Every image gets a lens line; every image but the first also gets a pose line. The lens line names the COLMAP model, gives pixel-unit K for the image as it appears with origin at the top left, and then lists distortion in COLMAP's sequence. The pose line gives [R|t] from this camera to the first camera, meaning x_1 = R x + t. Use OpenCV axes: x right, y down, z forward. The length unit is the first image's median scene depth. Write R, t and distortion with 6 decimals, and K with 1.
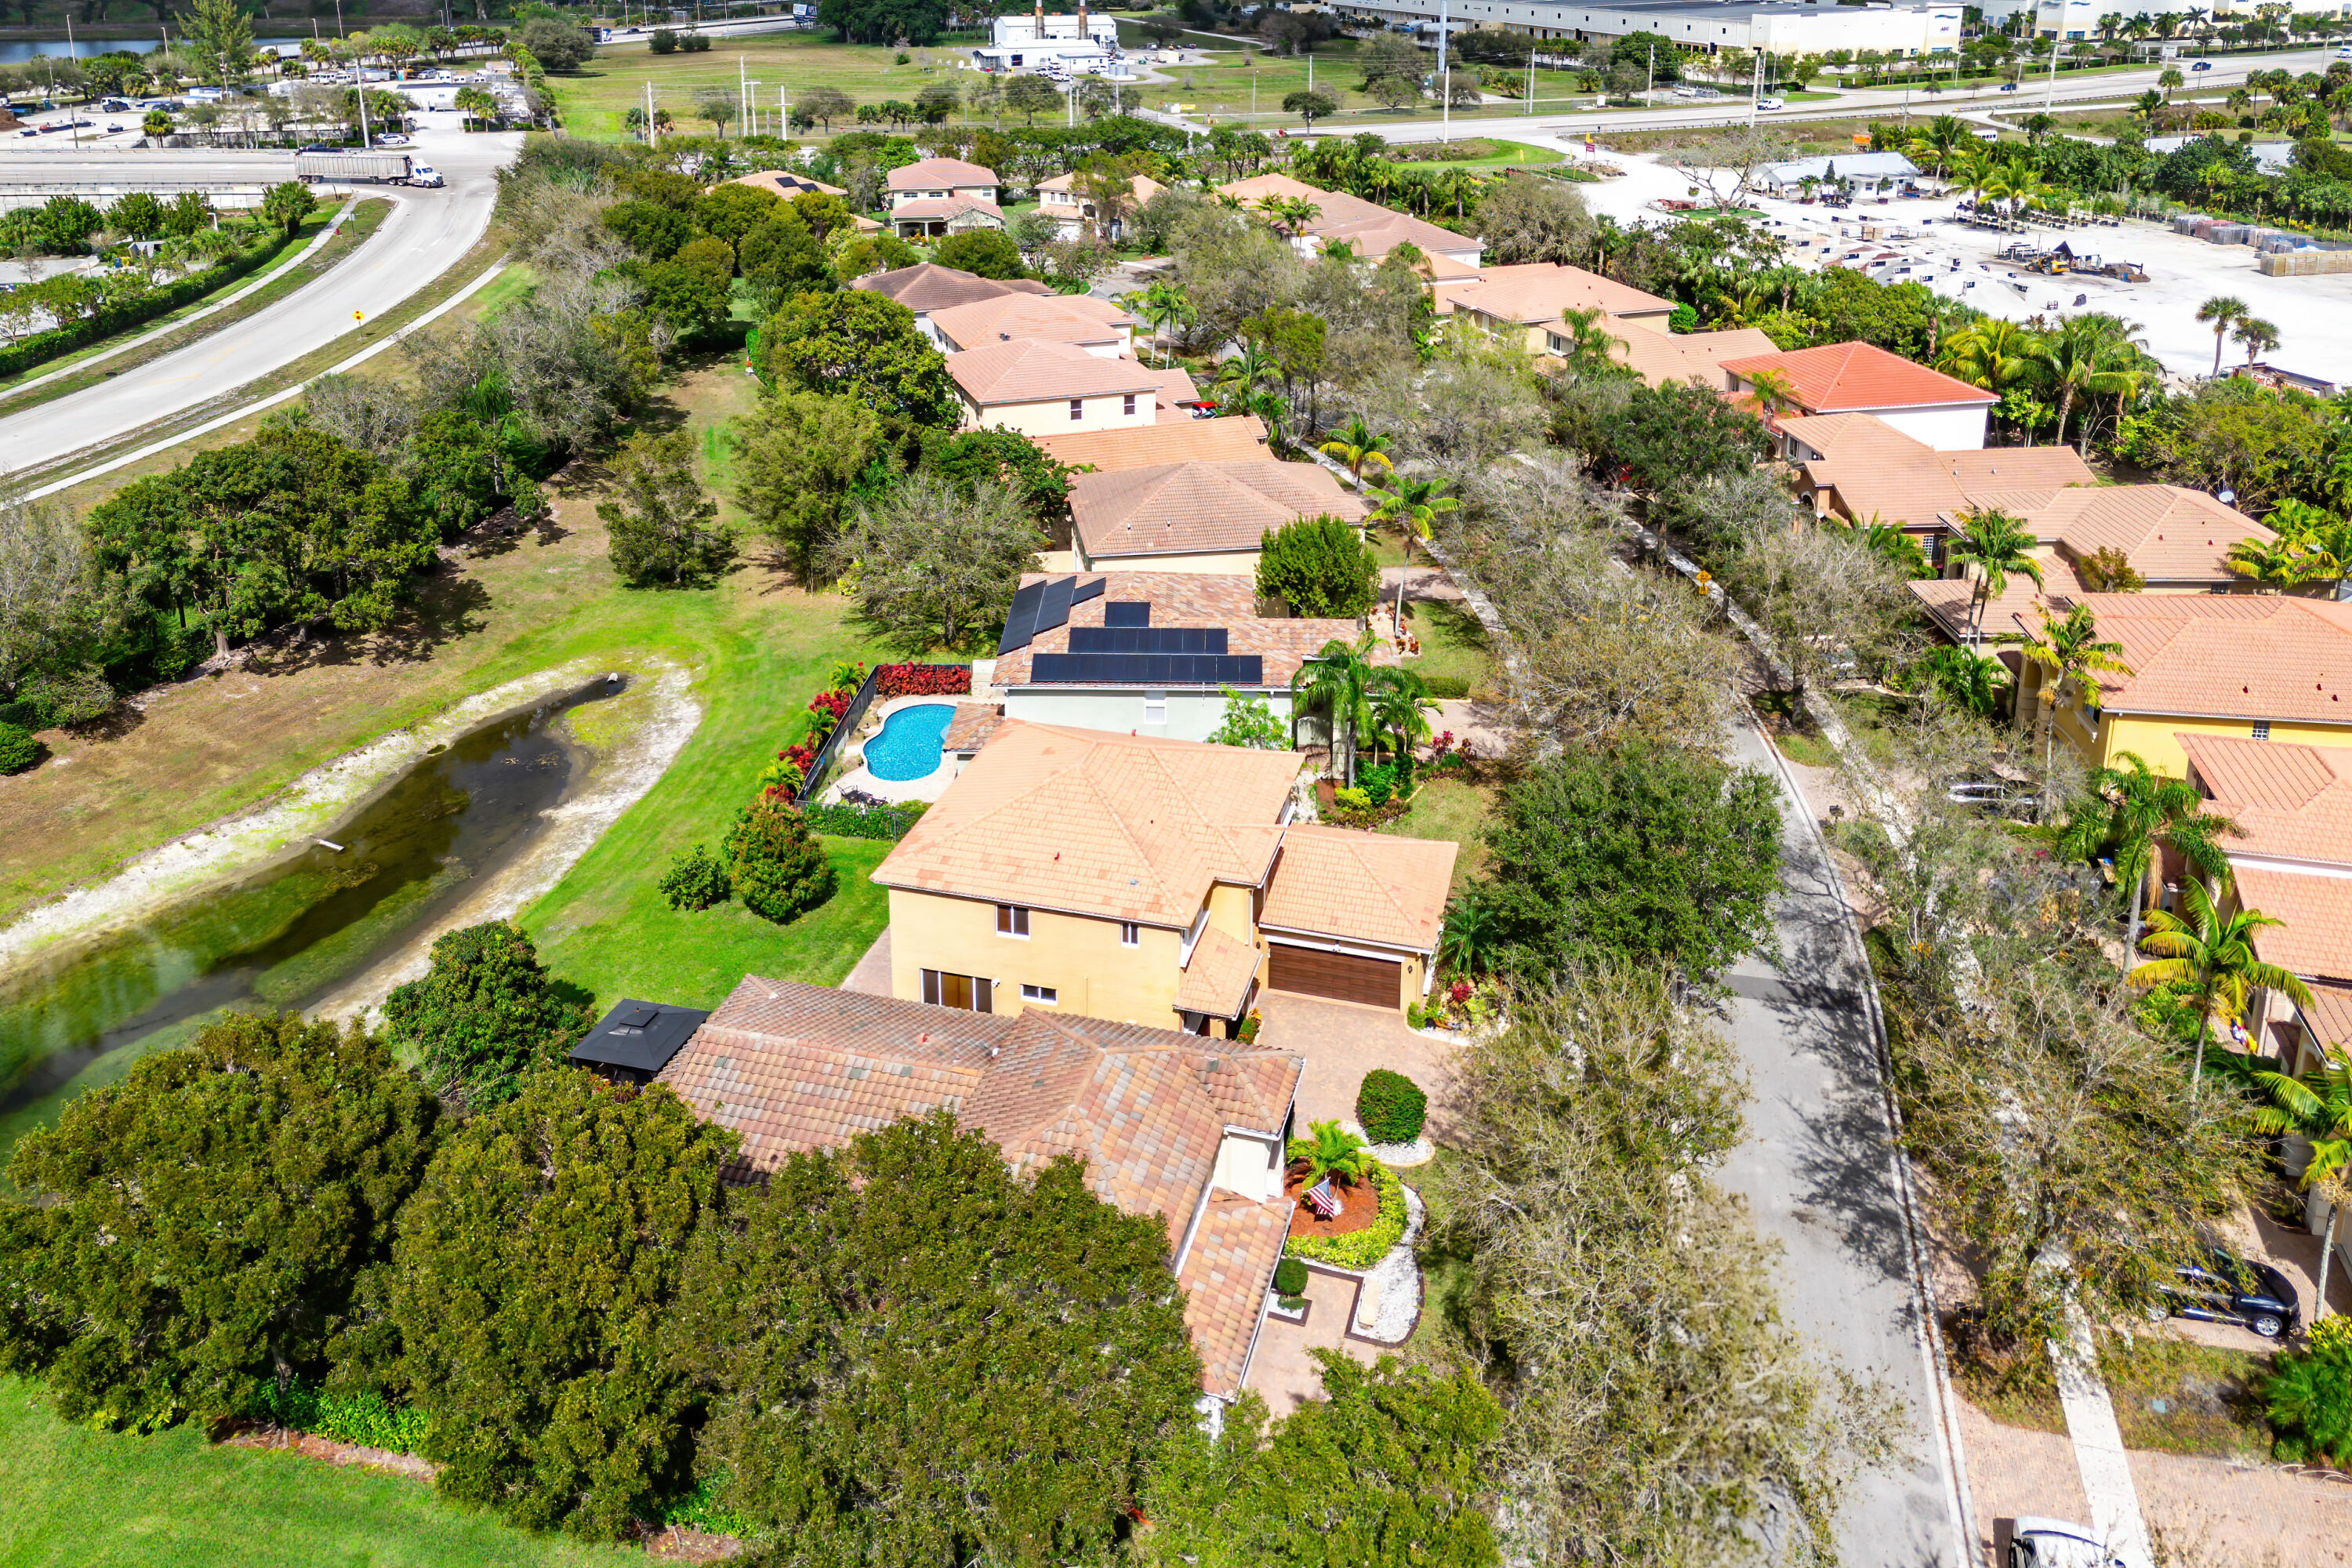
lens RADIAL K [[1626.9, 0, 1176.0], [0, 1626.9, 784.0], [0, 0, 1]] dist [0.044630, -0.047062]
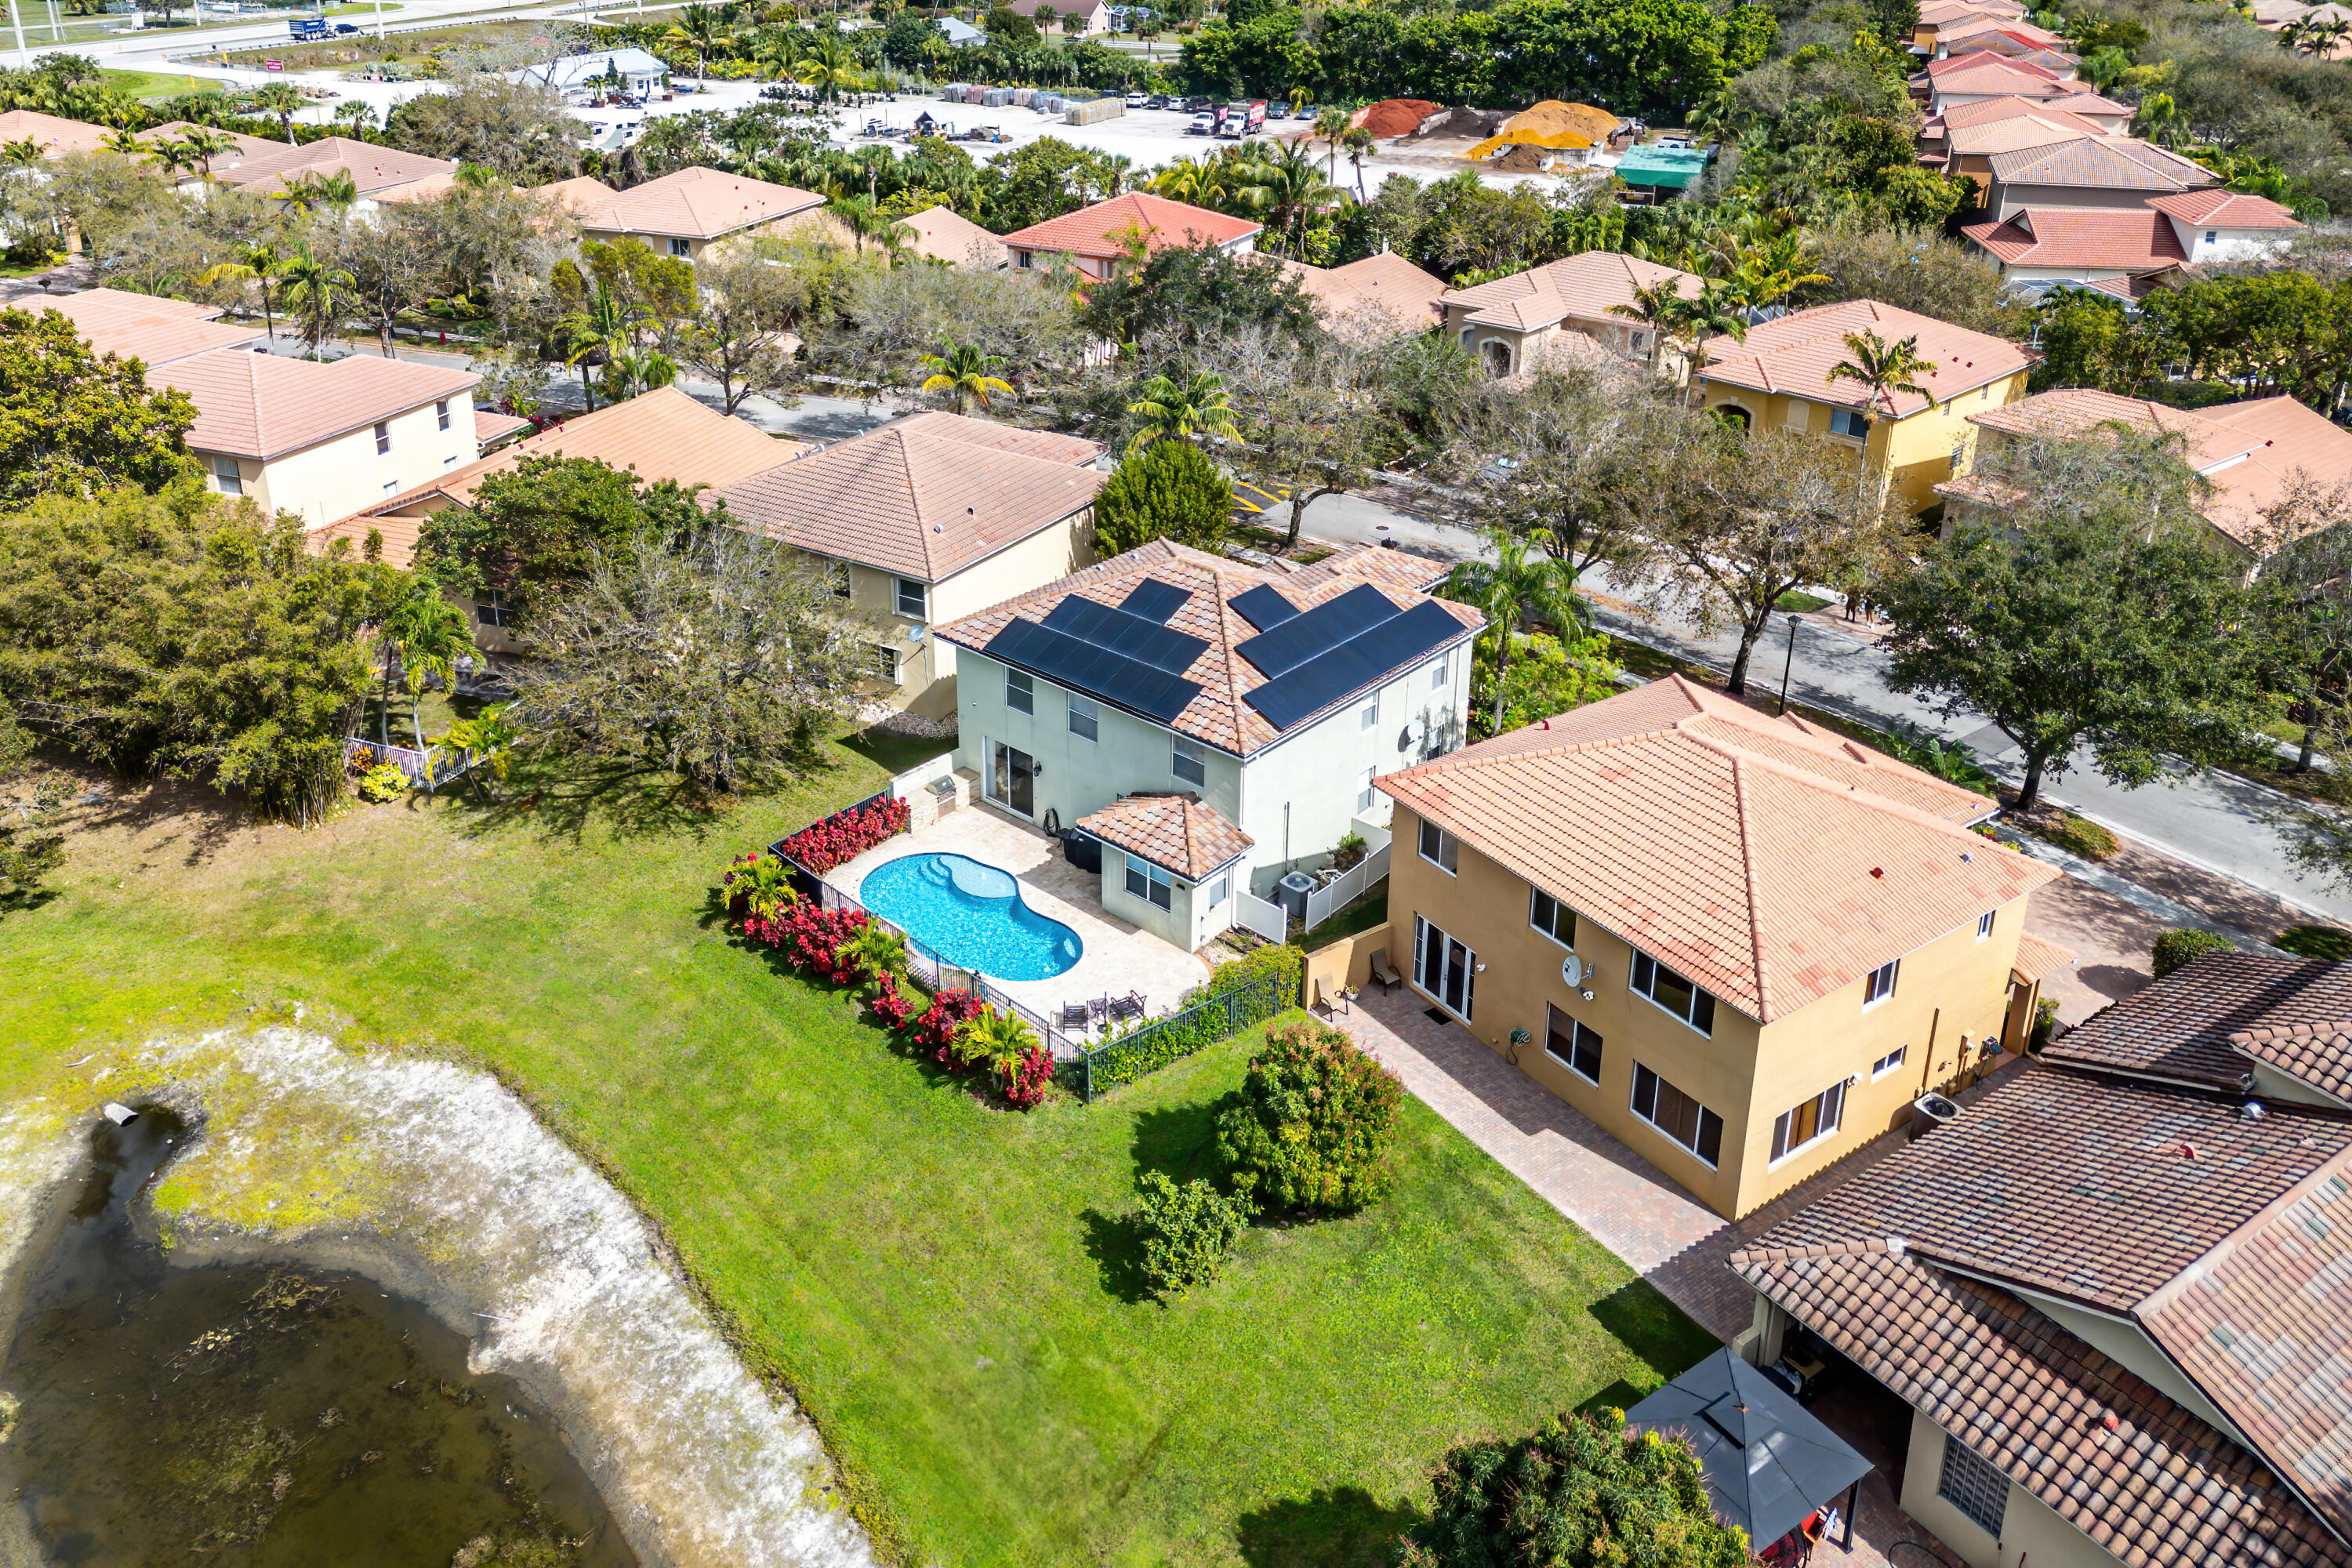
lens RADIAL K [[1626.9, 0, 1176.0], [0, 1626.9, 784.0], [0, 0, 1]] dist [0.044630, -0.047062]
pose [[0.621649, -0.368676, 0.691108, -0.385272], [0.344485, 0.921081, 0.181494, -0.116686], [-0.703479, 0.125251, 0.699593, 0.348755]]
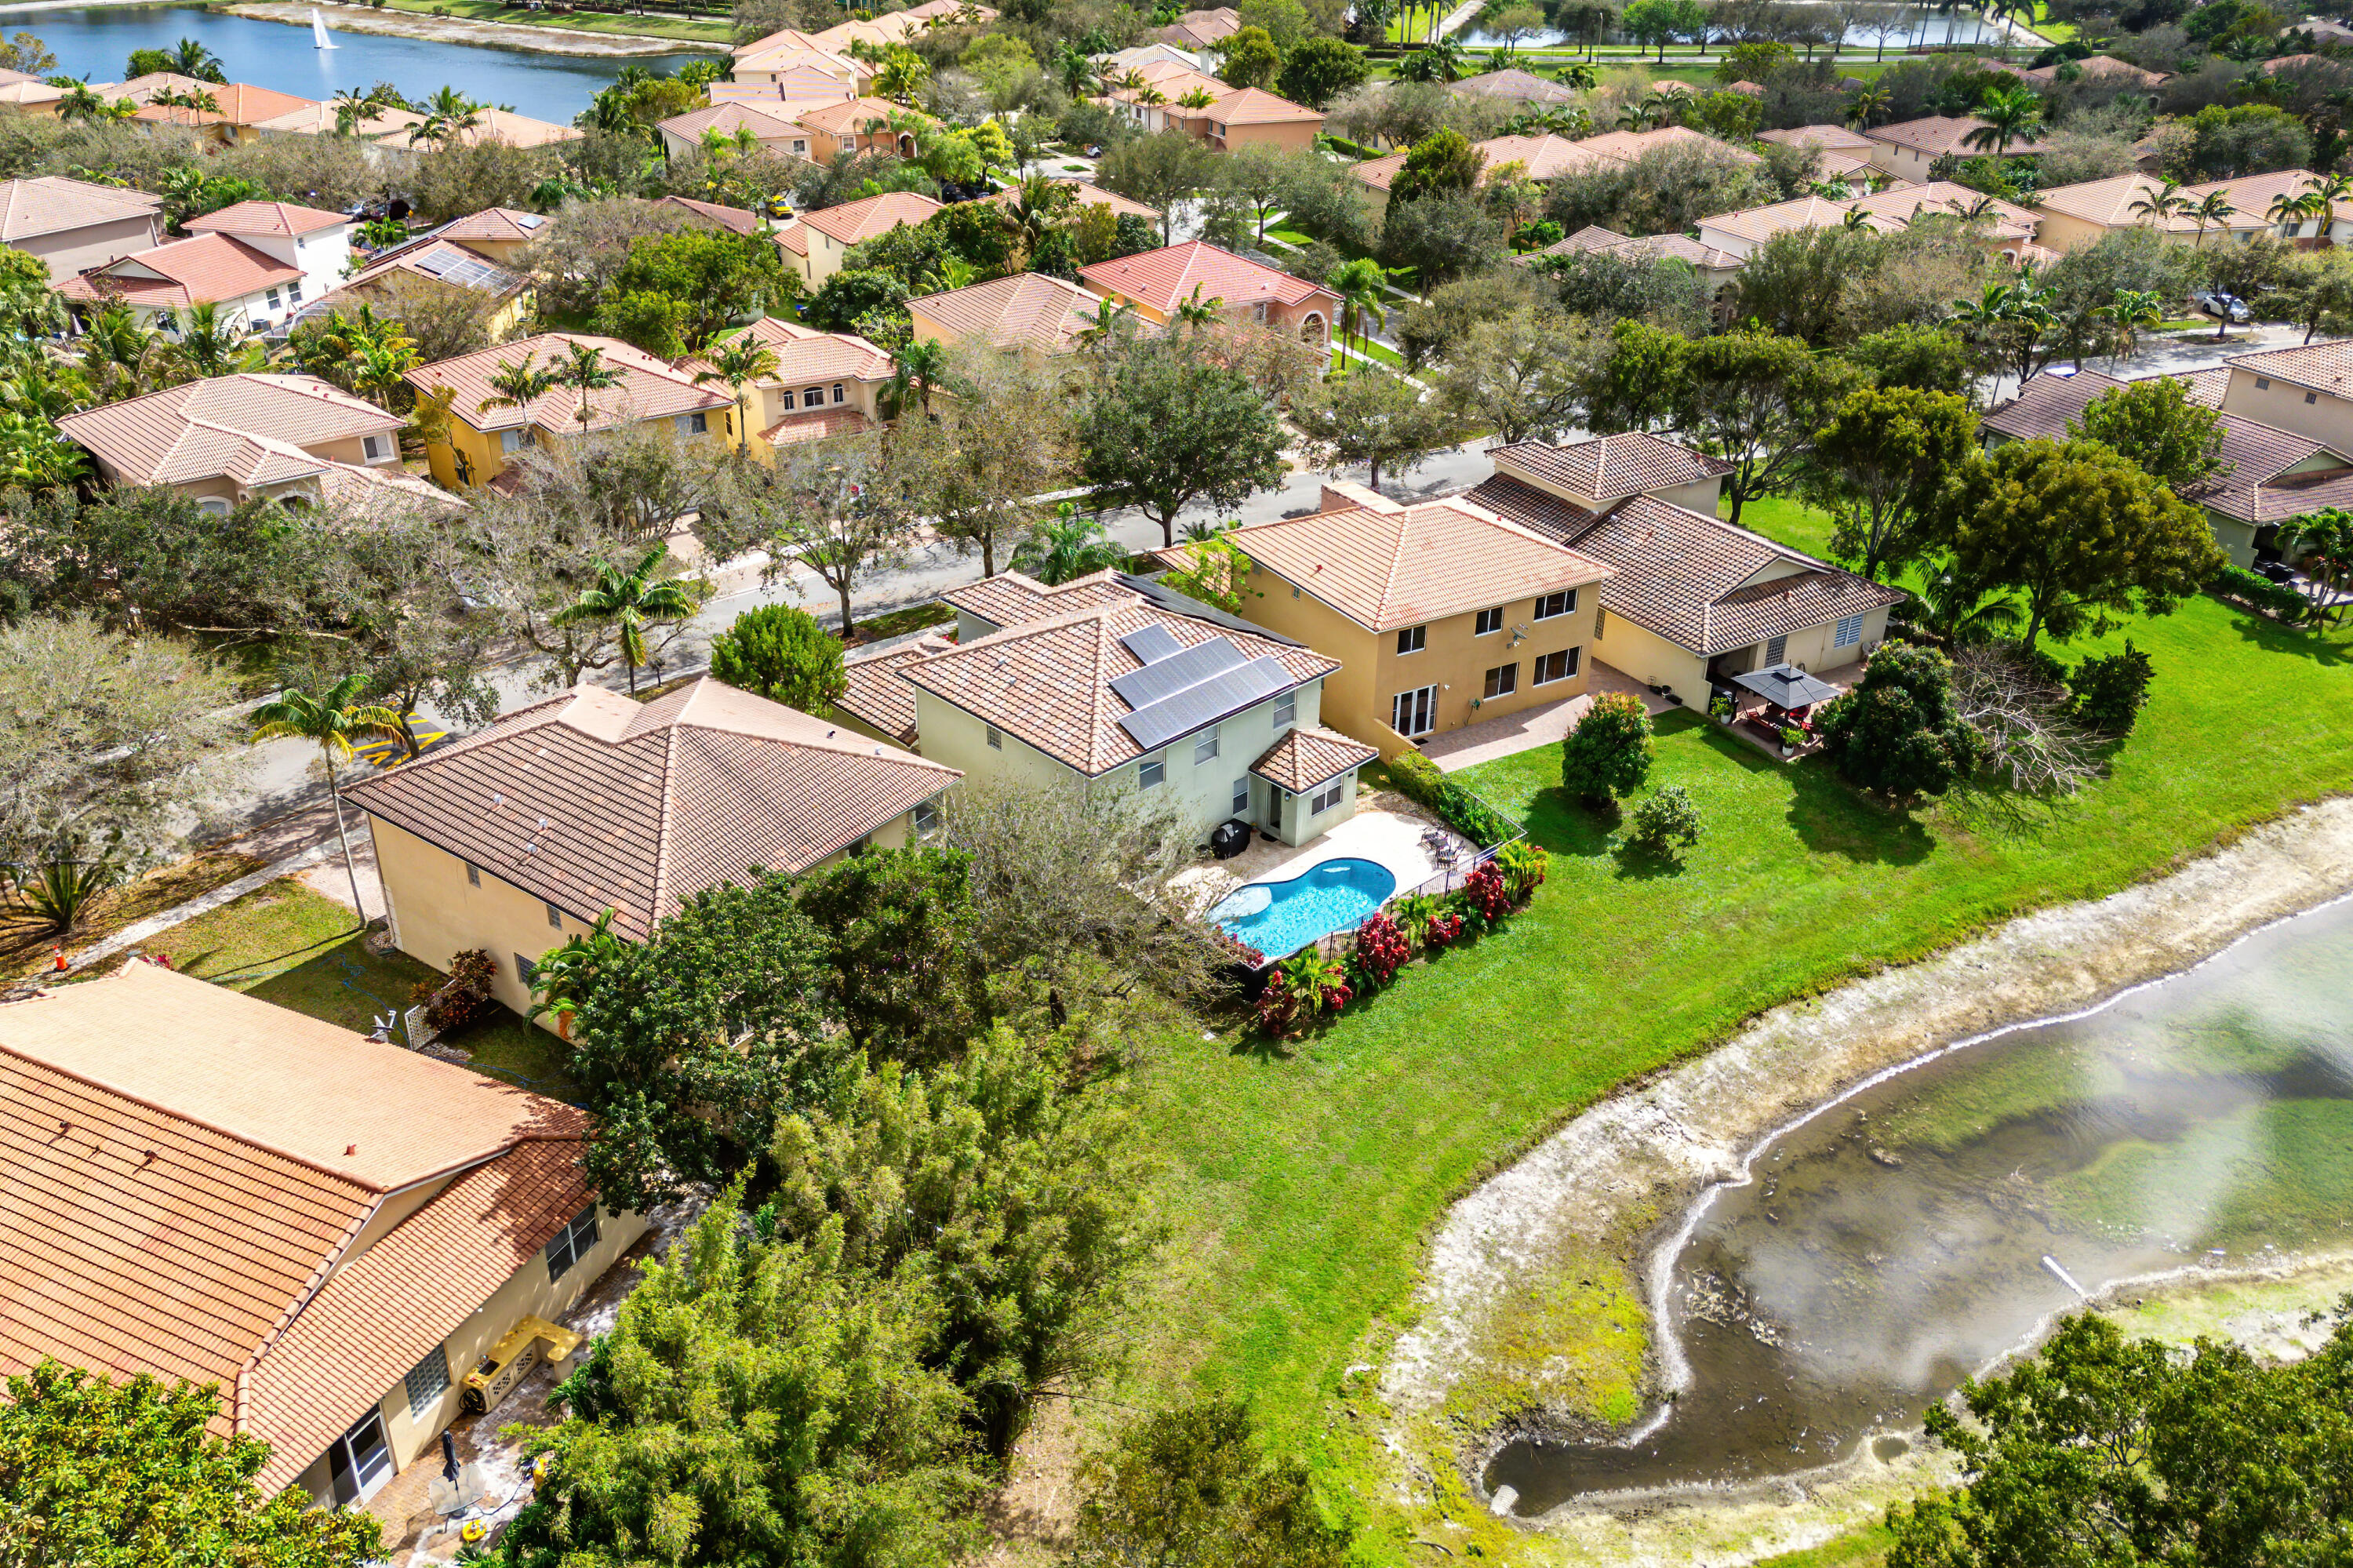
lens RADIAL K [[1627.6, 0, 1176.5], [0, 1627.6, 784.0], [0, 0, 1]] dist [0.044630, -0.047062]
pose [[-0.699986, -0.346897, 0.624245, -0.426714], [0.348948, 0.596516, 0.722775, -0.477300], [-0.623101, 0.723761, -0.296504, 0.889360]]
